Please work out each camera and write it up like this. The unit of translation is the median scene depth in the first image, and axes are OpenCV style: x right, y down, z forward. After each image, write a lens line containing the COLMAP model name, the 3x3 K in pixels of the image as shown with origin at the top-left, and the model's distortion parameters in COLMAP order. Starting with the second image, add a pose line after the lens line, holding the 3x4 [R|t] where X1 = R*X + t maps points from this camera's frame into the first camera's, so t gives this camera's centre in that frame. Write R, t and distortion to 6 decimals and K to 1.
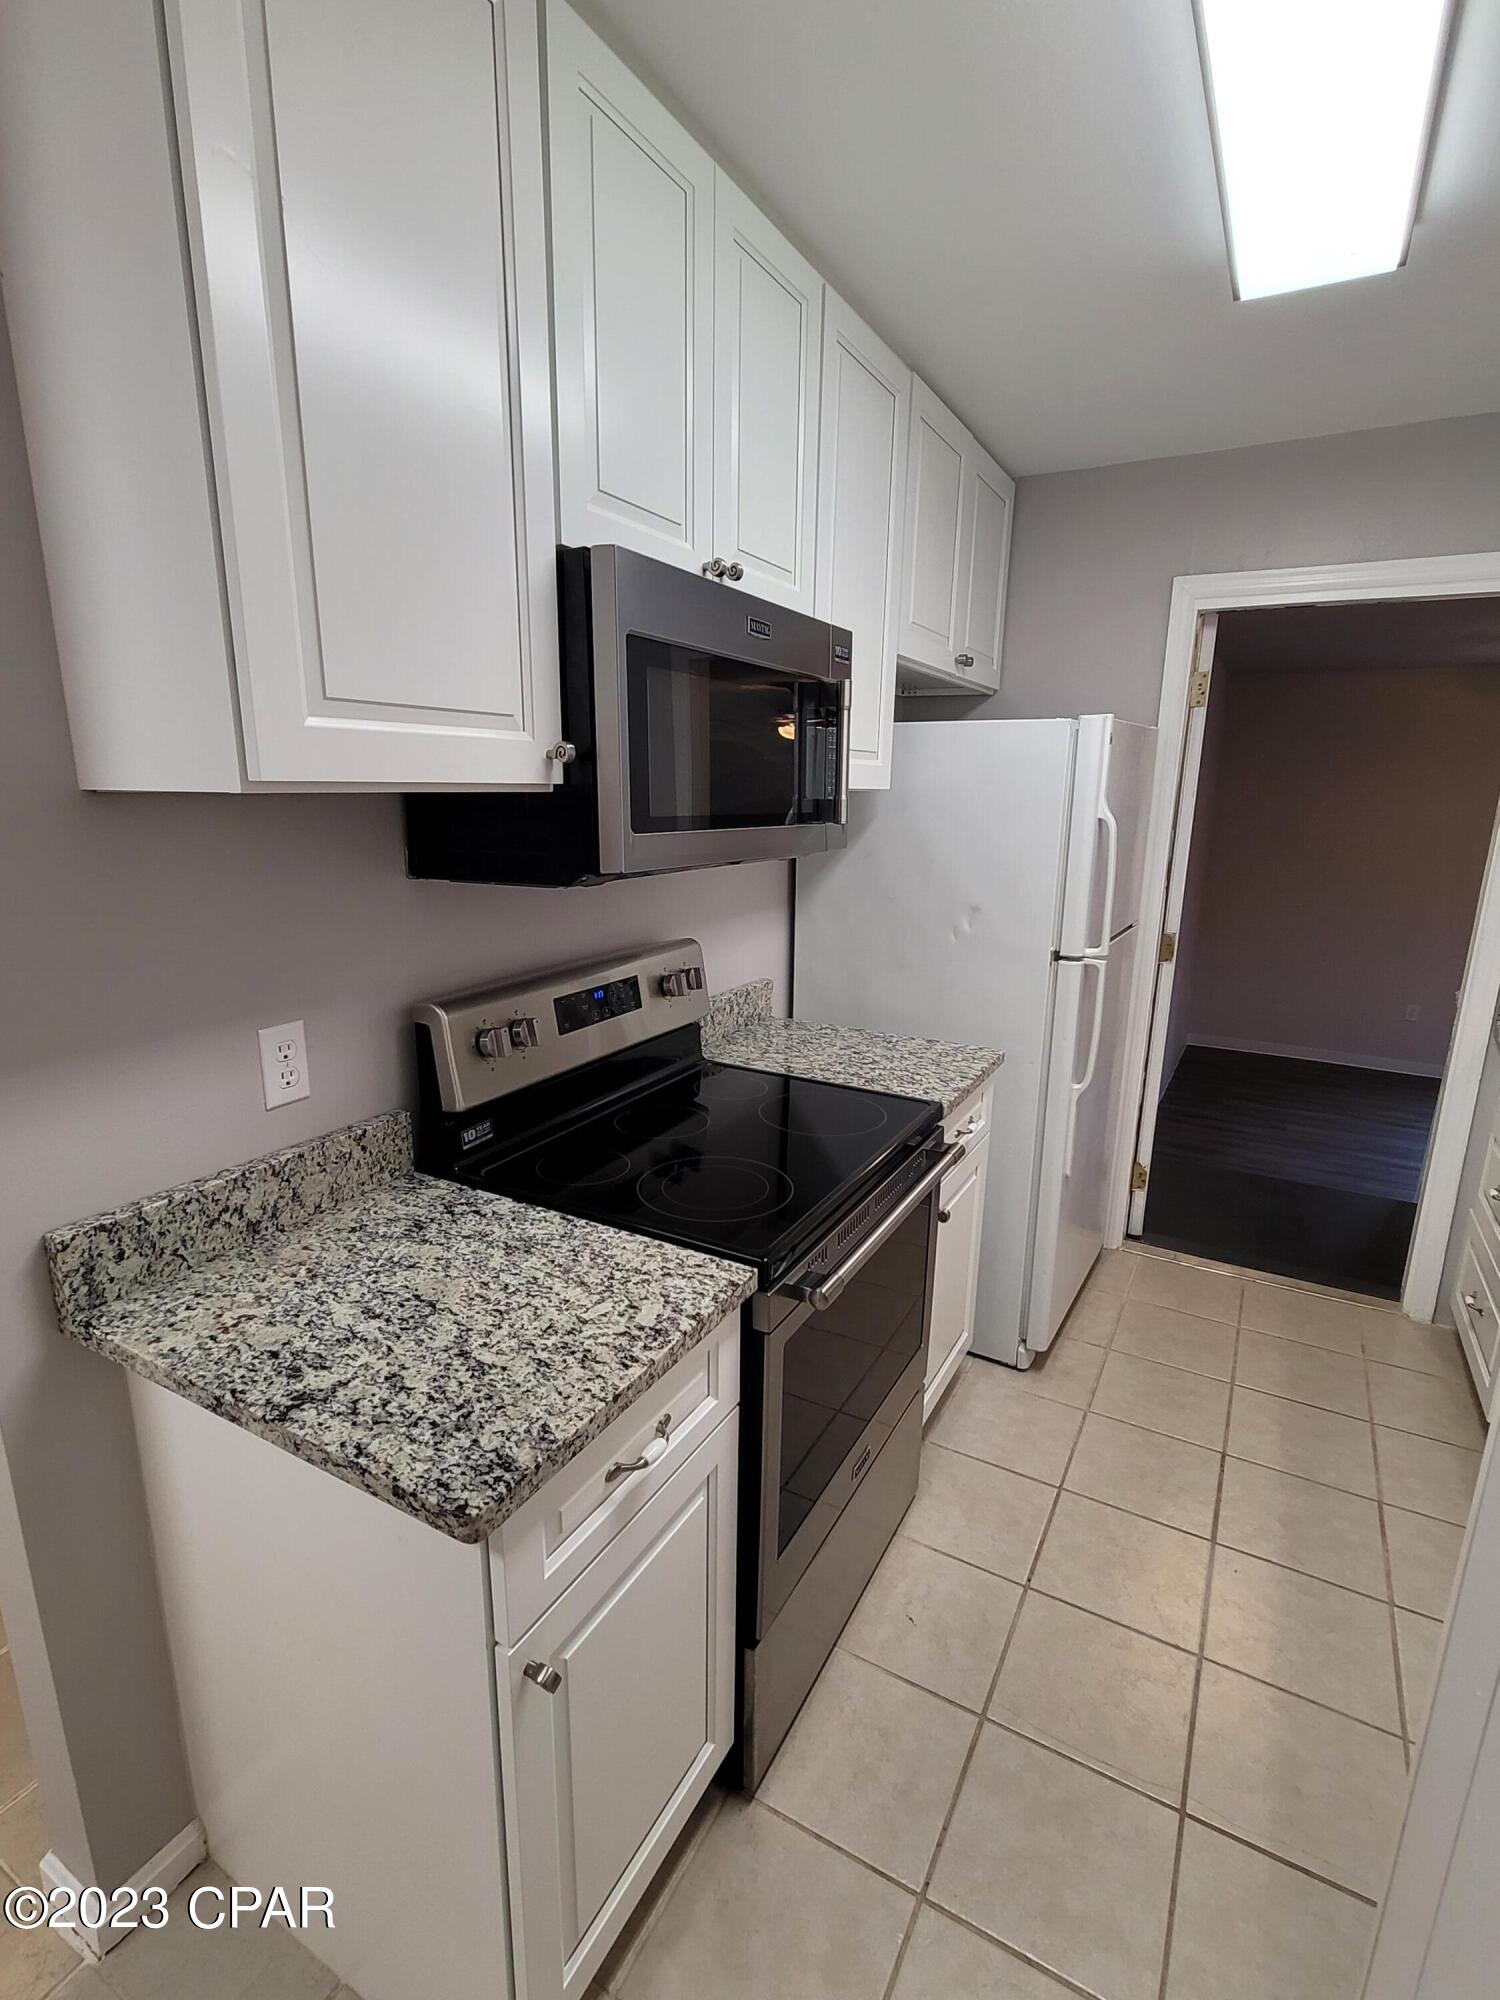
lens RADIAL K [[917.7, 0, 750.0], [0, 917.7, 1000.0], [0, 0, 1]] dist [0.000661, -0.000353]
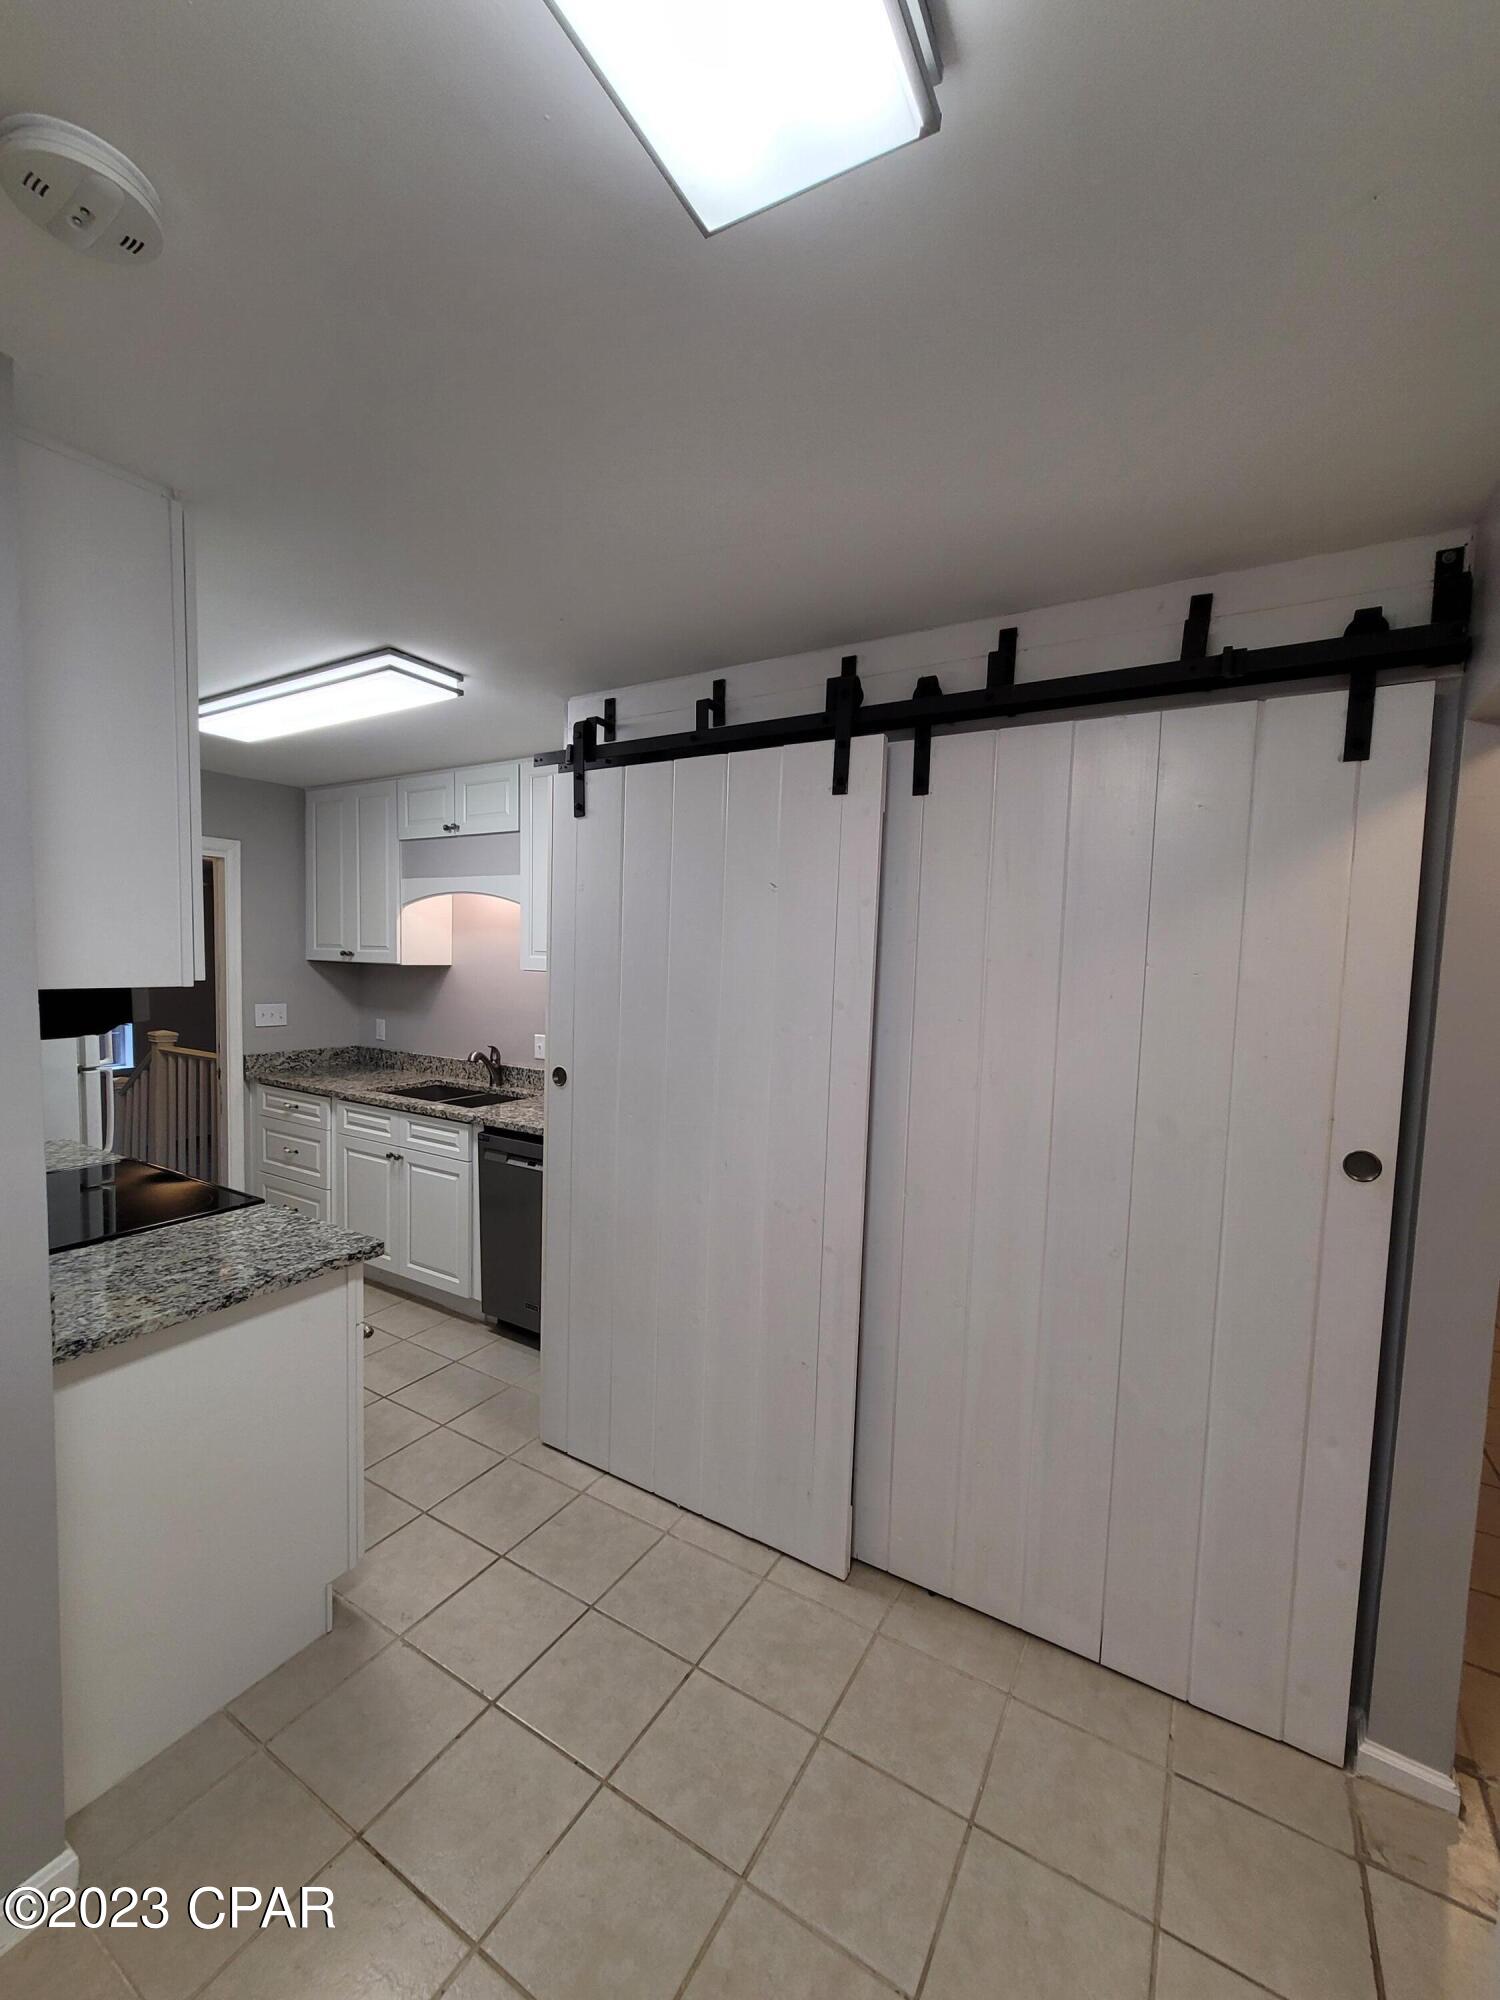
lens RADIAL K [[815.3, 0, 744.5], [0, 815.3, 1011.6], [0, 0, 1]] dist [-0.000243, 0.000149]
pose [[0.022238, -0.077245, 0.996764, -1.598430], [0.214131, 0.974241, 0.070723, -0.004843], [-0.976552, 0.211865, 0.038206, -0.127909]]
